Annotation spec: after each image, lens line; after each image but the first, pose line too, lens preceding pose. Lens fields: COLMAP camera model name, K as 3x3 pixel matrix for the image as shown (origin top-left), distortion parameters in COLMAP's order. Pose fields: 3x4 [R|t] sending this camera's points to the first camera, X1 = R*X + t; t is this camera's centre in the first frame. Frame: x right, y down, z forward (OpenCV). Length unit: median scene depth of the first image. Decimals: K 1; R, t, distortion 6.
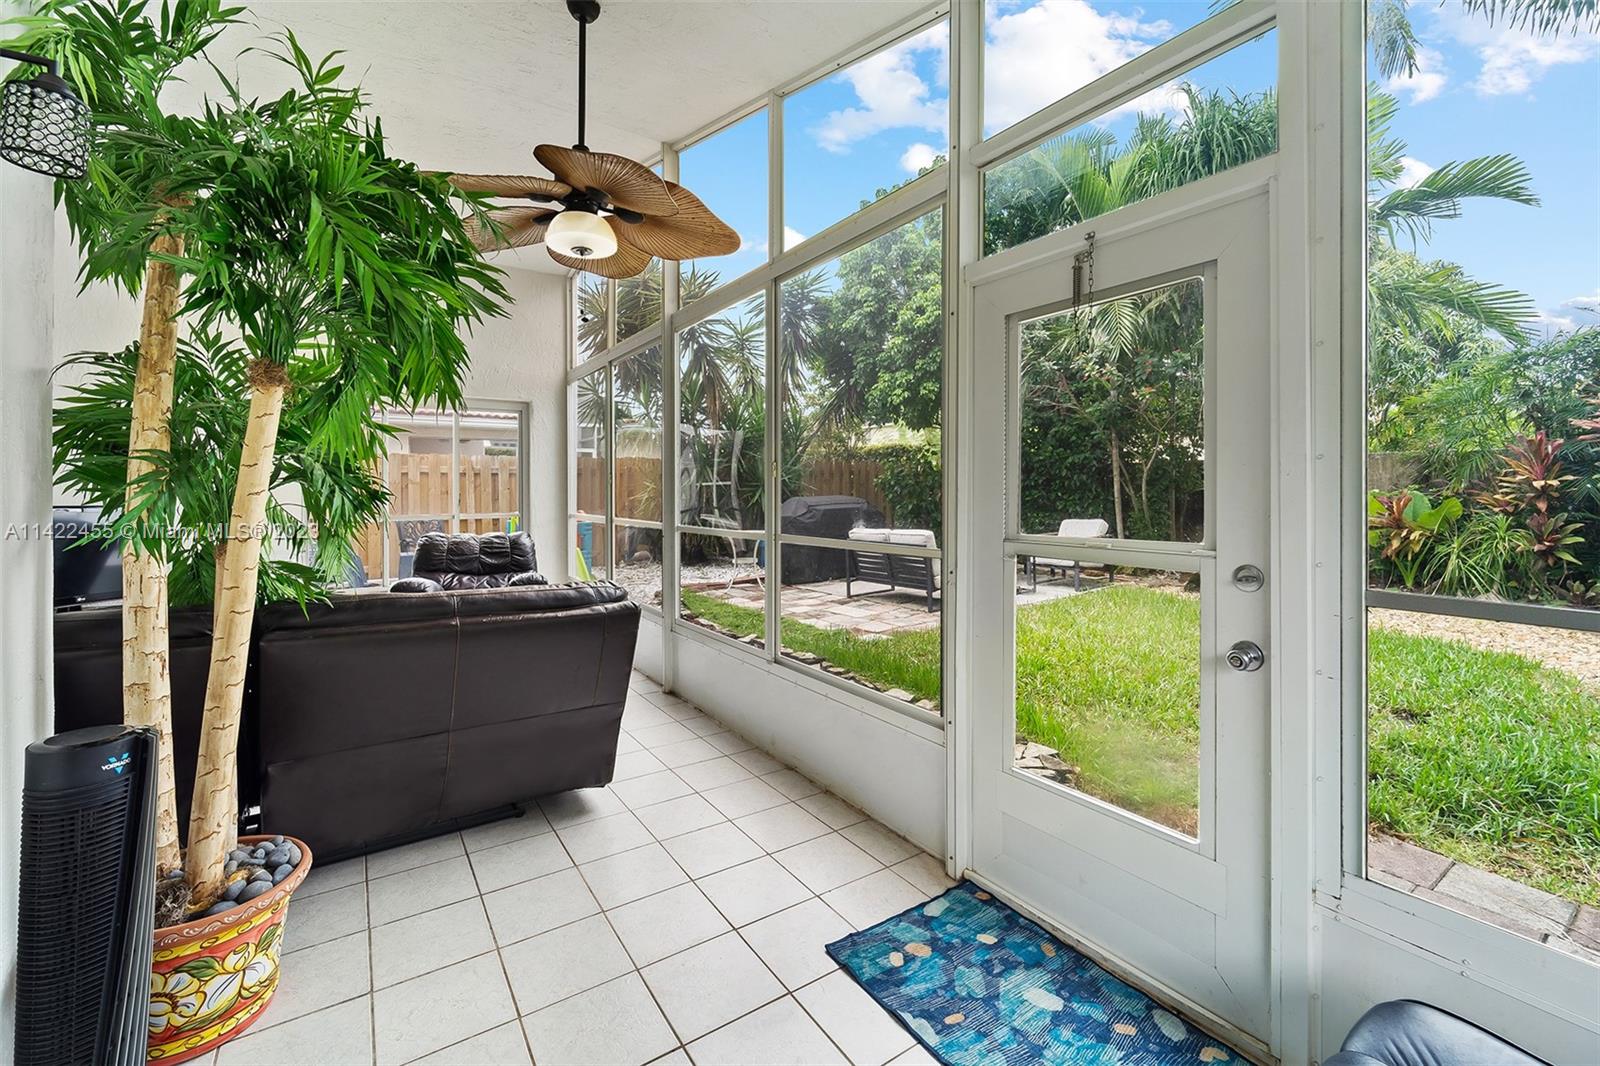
lens RADIAL K [[652.8, 0, 797.8], [0, 652.8, 527.9], [0, 0, 1]] dist [-0.001330, -0.000449]
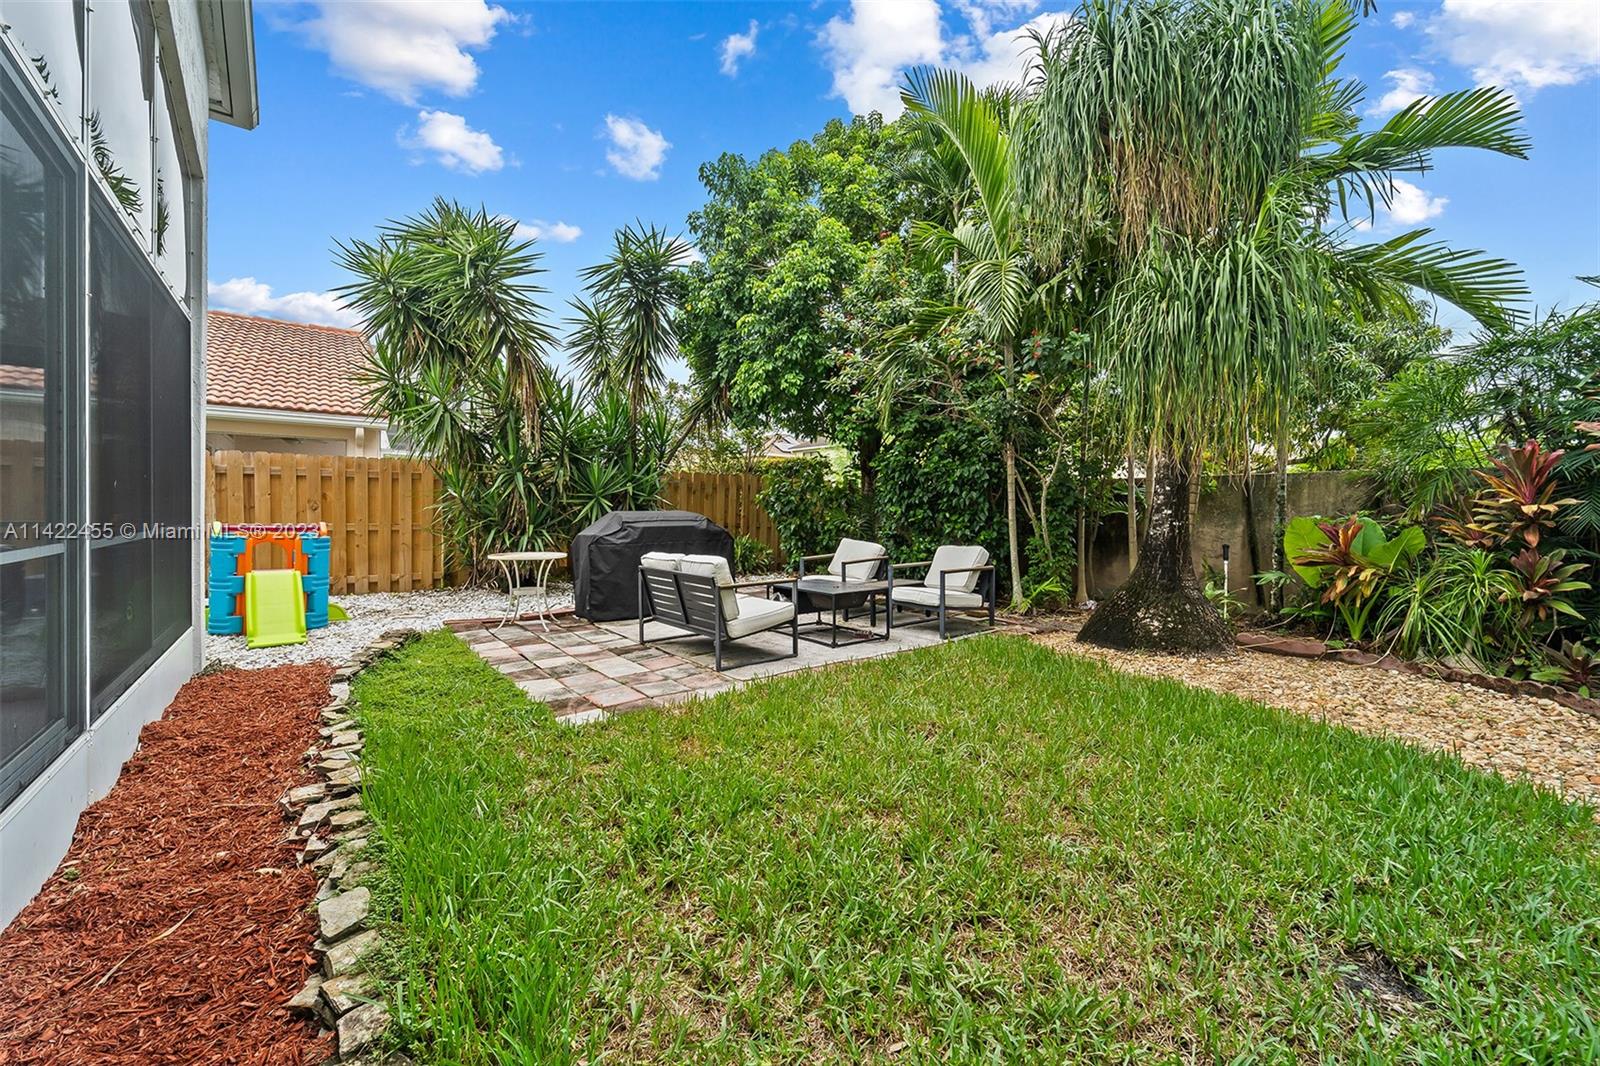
lens RADIAL K [[643.7, 0, 793.7], [0, 643.7, 553.7], [0, 0, 1]] dist [-0.000758, -0.000296]
pose [[0.998769, 0.018261, 0.046113, 0.228254], [-0.018571, 0.999808, 0.006296, -0.004983], [-0.045990, -0.007145, 0.998916, 0.261906]]
